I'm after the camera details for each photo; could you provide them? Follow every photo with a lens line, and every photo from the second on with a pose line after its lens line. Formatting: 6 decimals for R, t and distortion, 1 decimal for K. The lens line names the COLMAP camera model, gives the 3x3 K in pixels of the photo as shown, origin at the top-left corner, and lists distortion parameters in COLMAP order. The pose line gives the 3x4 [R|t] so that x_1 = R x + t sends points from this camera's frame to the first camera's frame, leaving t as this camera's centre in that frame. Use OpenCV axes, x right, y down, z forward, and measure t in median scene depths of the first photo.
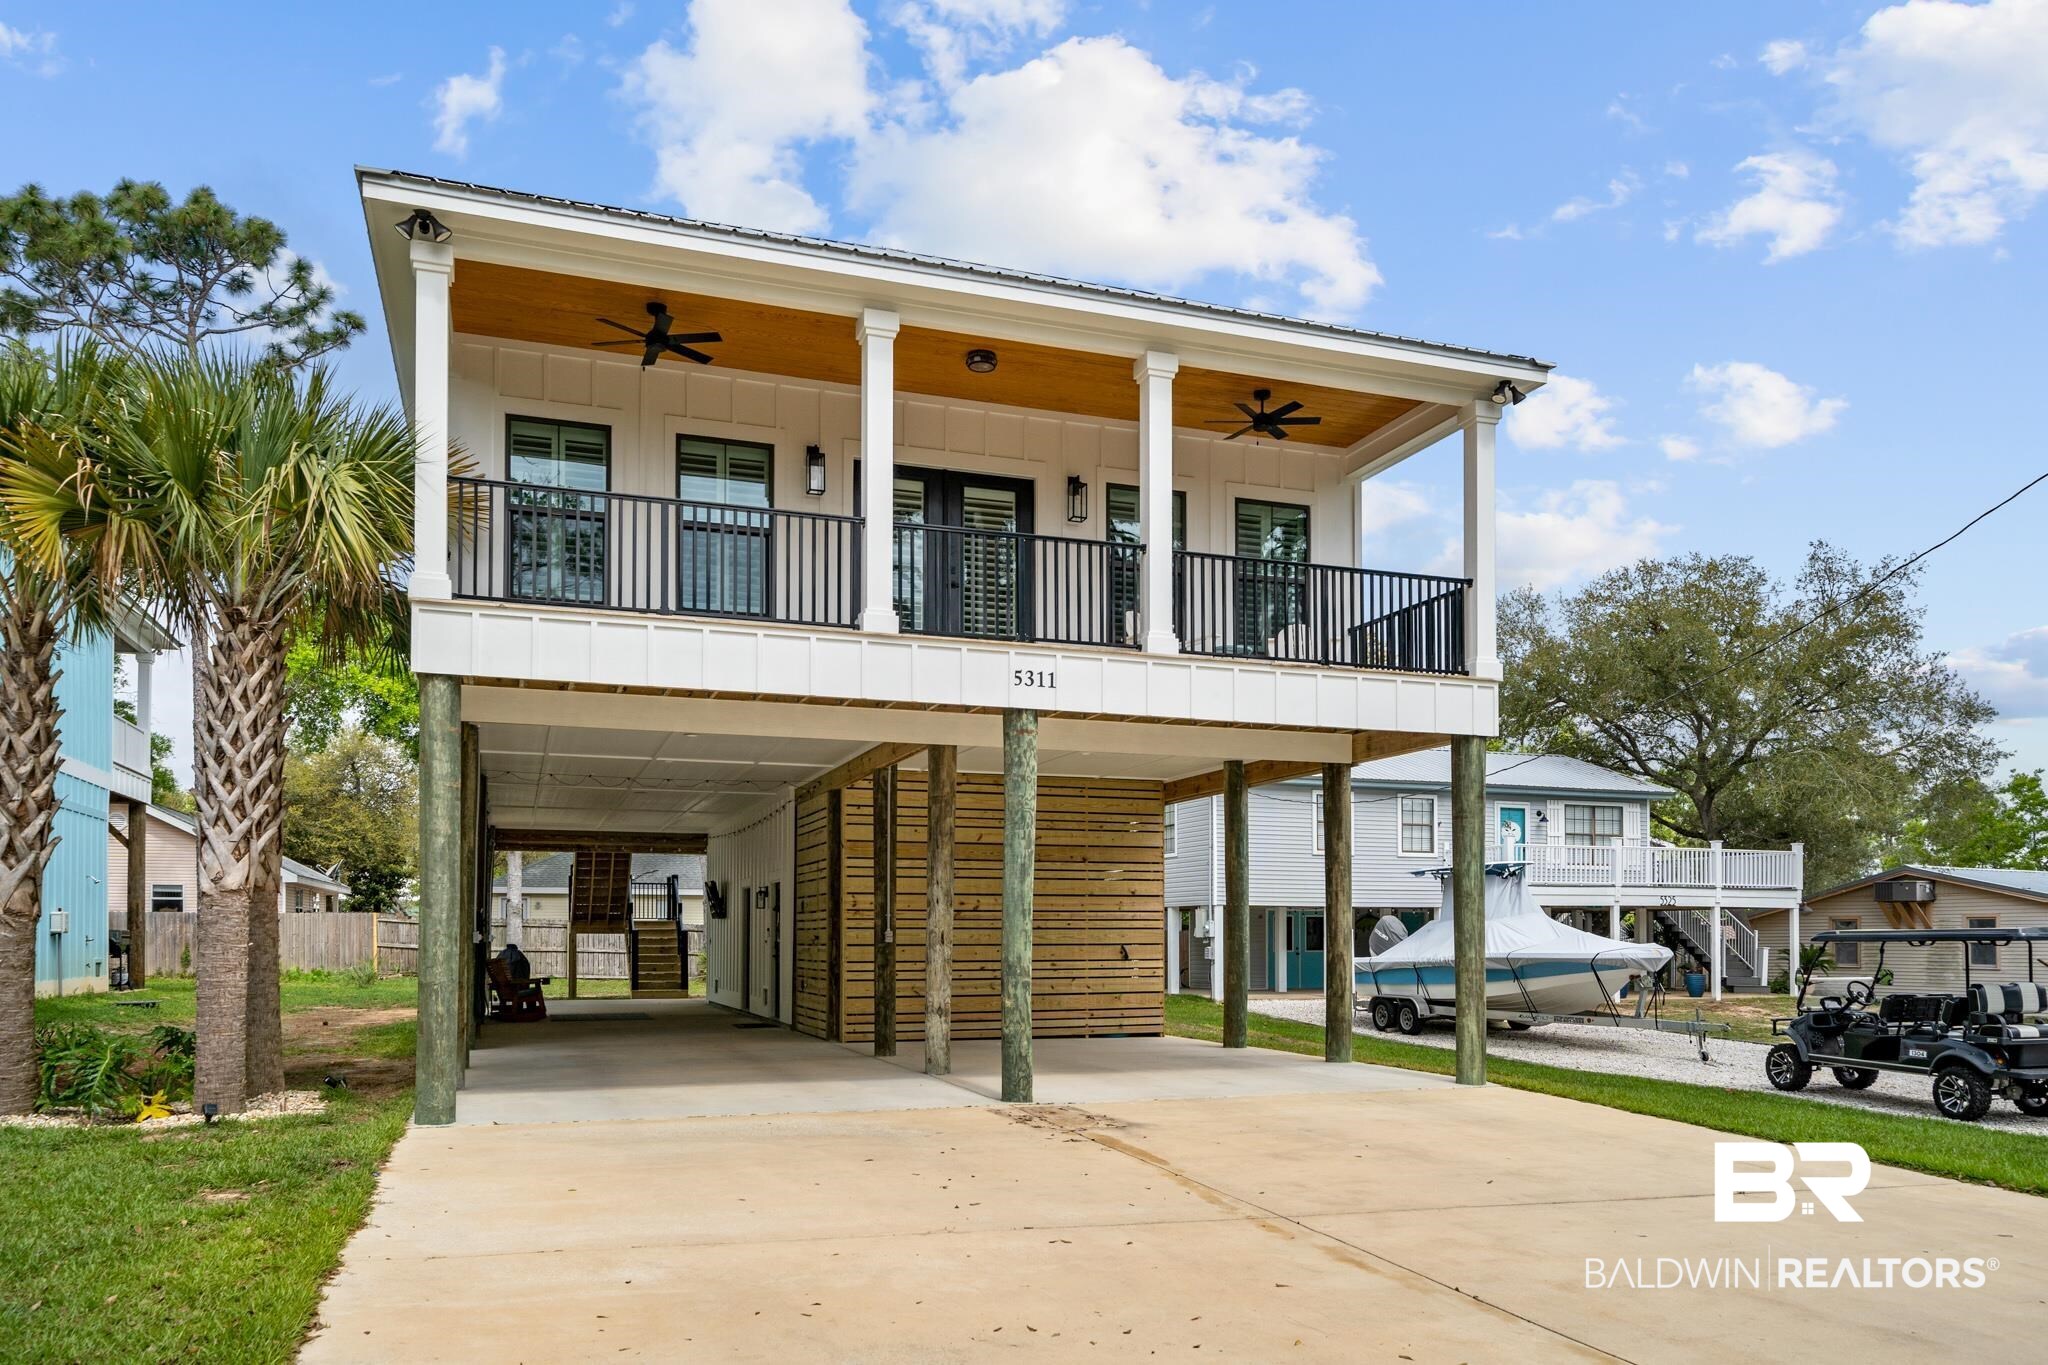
lens RADIAL K [[1412.5, 0, 994.9], [0, 1412.5, 787.1], [0, 0, 1]] dist [0.006285, -0.003358]
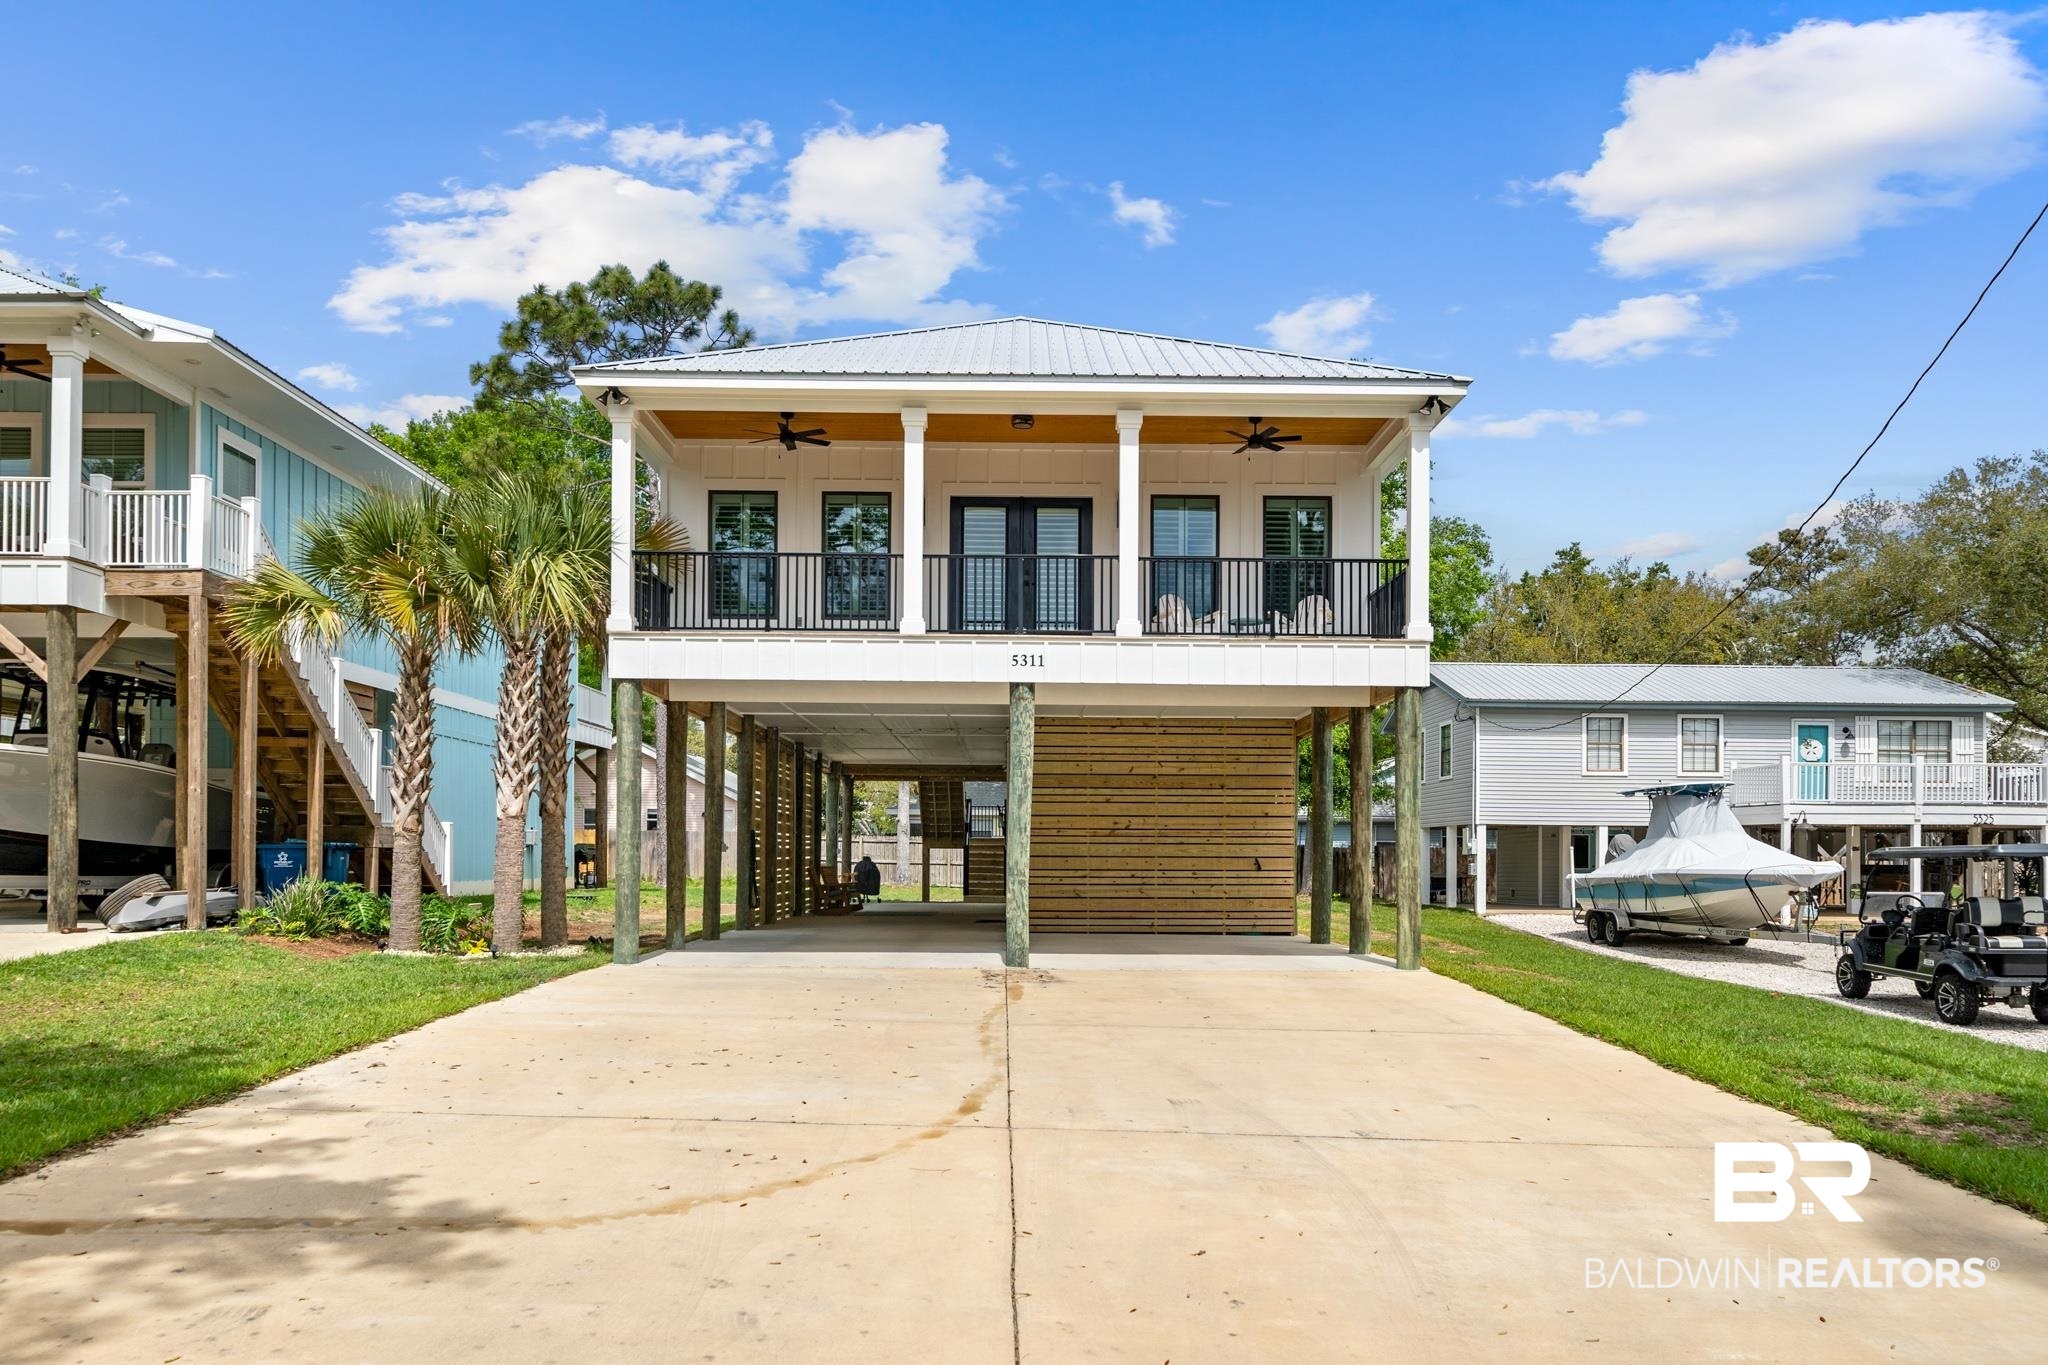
lens RADIAL K [[1395.9, 0, 1024.0], [0, 1395.9, 682.5], [0, 0, 1]] dist [0.006163, 0.002753]
pose [[0.948975, -0.033143, -0.313604, 0.303382], [0.027443, 0.999368, -0.022575, -0.016423], [0.314154, 0.012817, 0.949286, -0.199738]]
